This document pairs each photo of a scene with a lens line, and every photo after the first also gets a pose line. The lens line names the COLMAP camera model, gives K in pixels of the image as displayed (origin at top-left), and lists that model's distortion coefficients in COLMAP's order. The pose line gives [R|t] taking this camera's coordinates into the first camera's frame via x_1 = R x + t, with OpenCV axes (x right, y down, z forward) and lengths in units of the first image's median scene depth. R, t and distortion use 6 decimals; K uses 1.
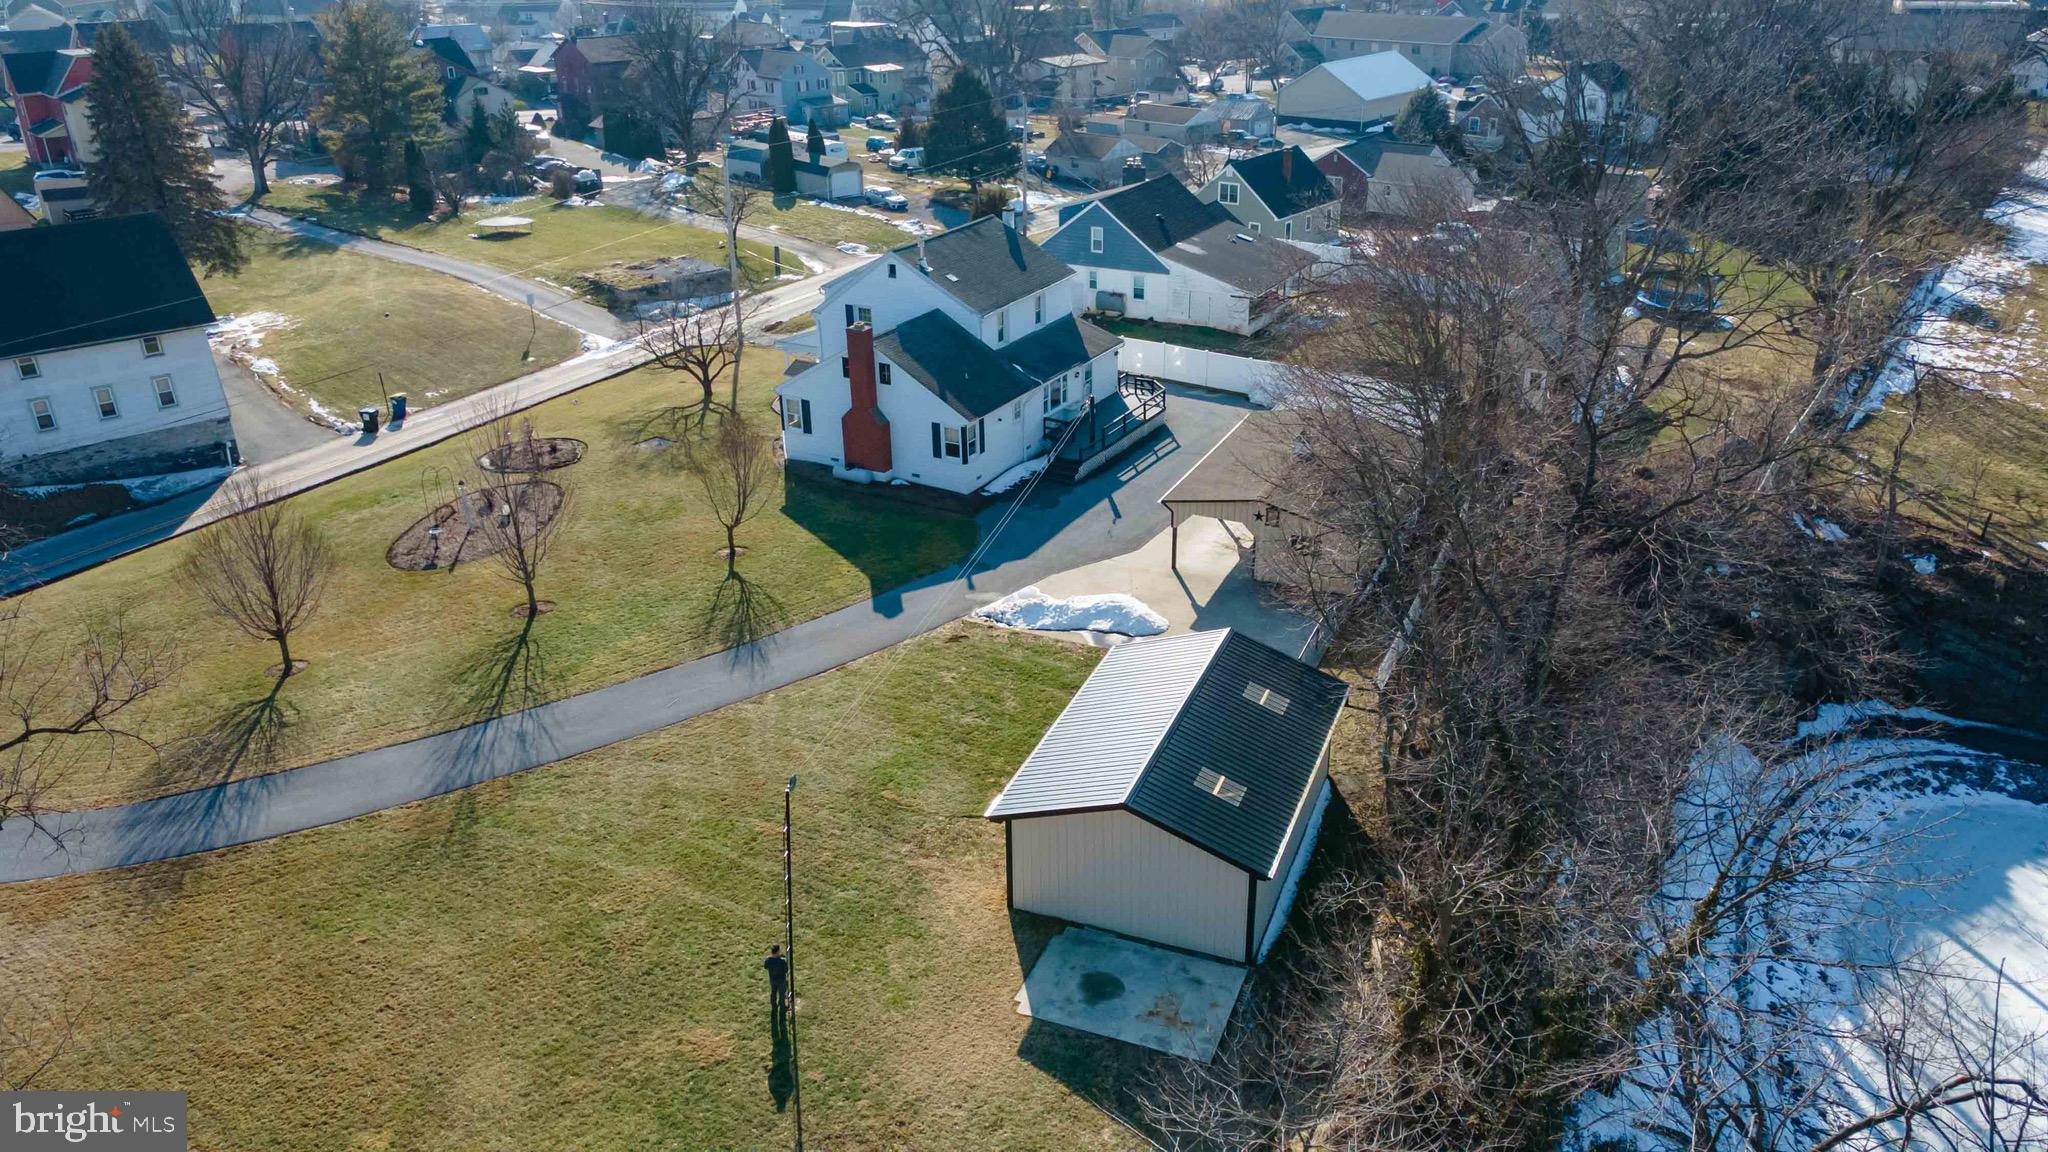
lens RADIAL K [[1495.5, 0, 1026.4], [0, 1495.5, 577.2], [0, 0, 1]] dist [0.008048, 0.058795]
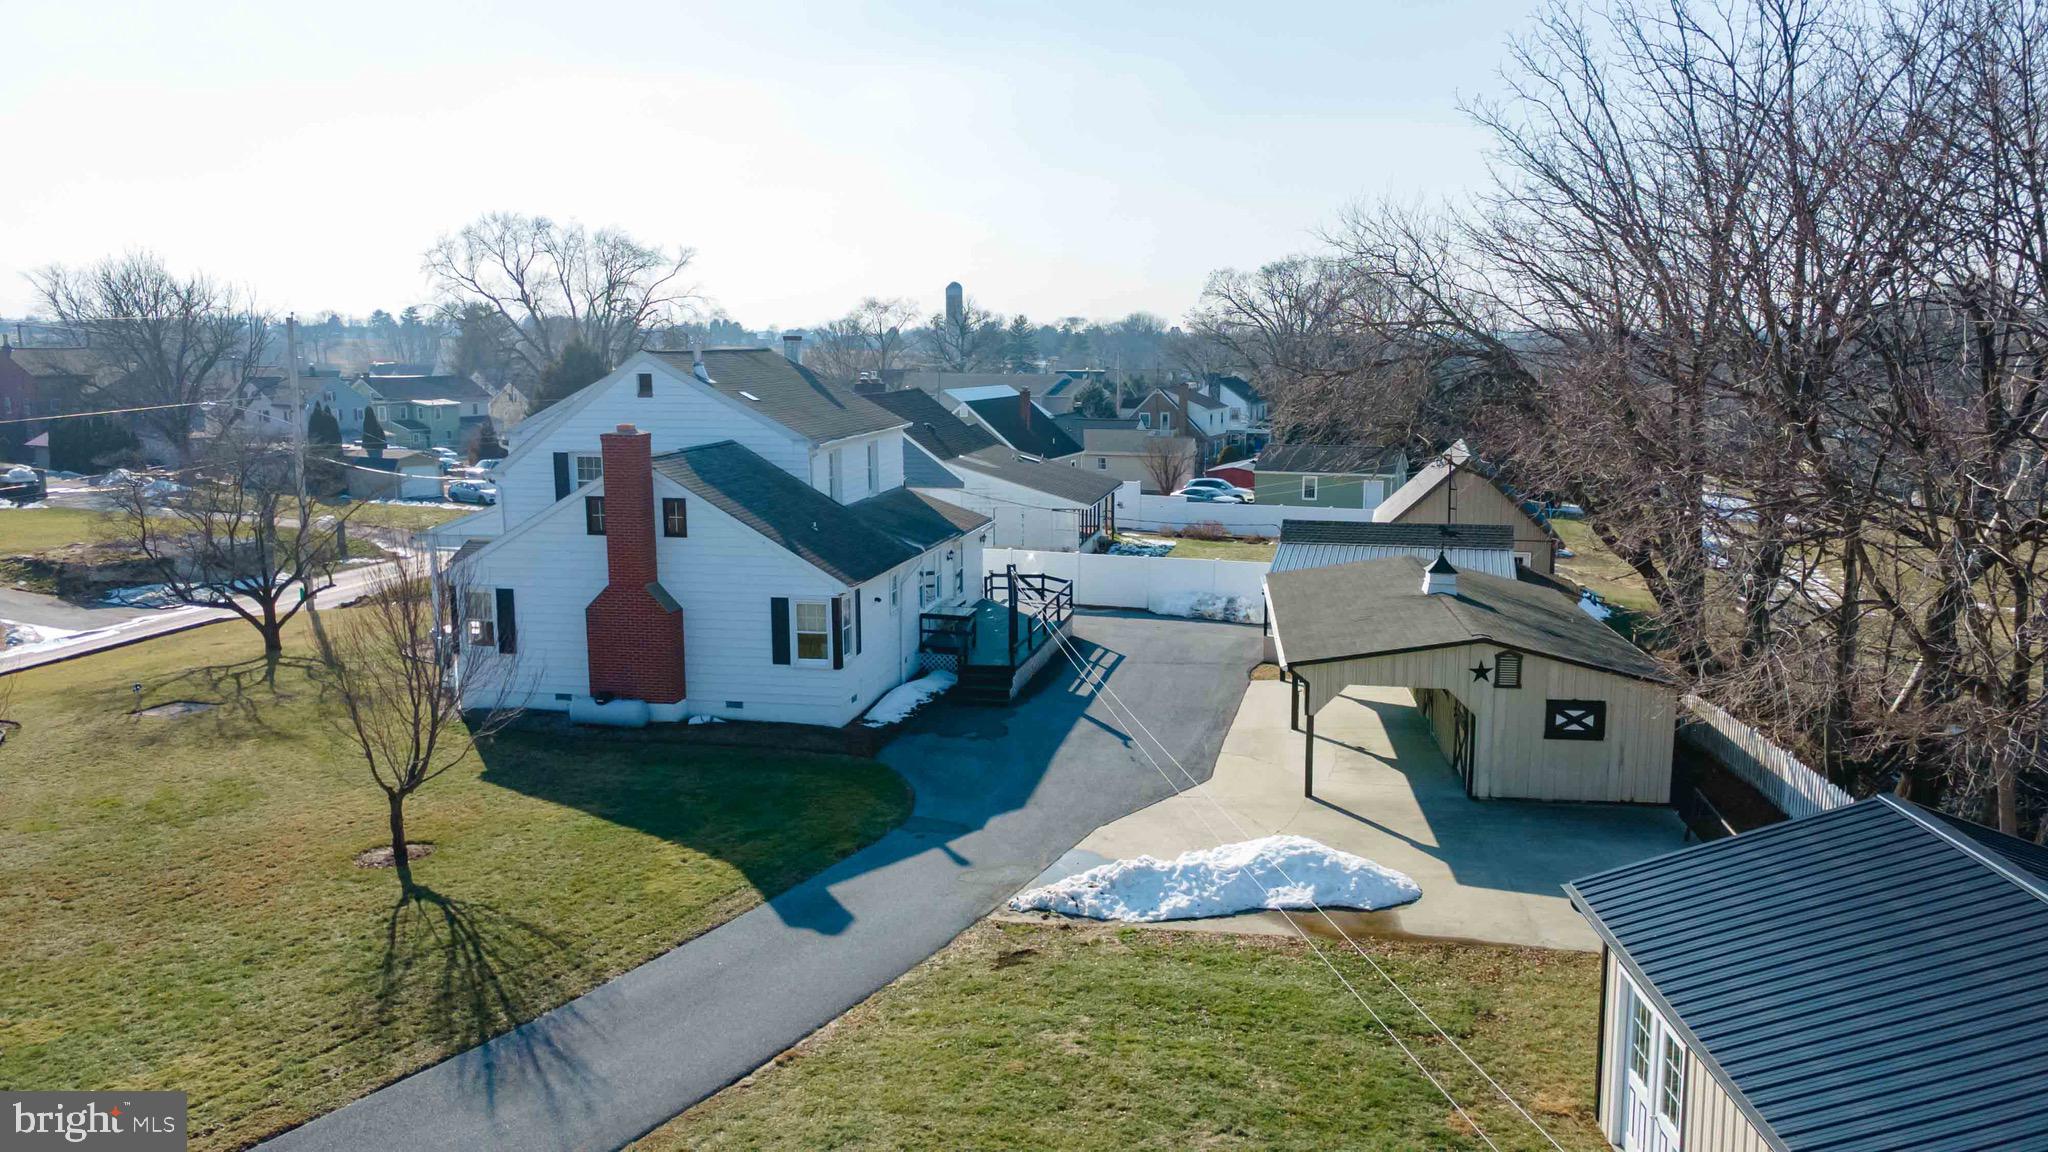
lens RADIAL K [[1495.5, 0, 1024.1], [0, 1495.5, 573.1], [0, 0, 1]] dist [0.008048, 0.058795]
pose [[0.950524, -0.036667, 0.308480, -0.142527], [0.119296, 0.959955, -0.253486, 0.036533], [-0.286833, 0.277745, 0.916834, 0.470179]]
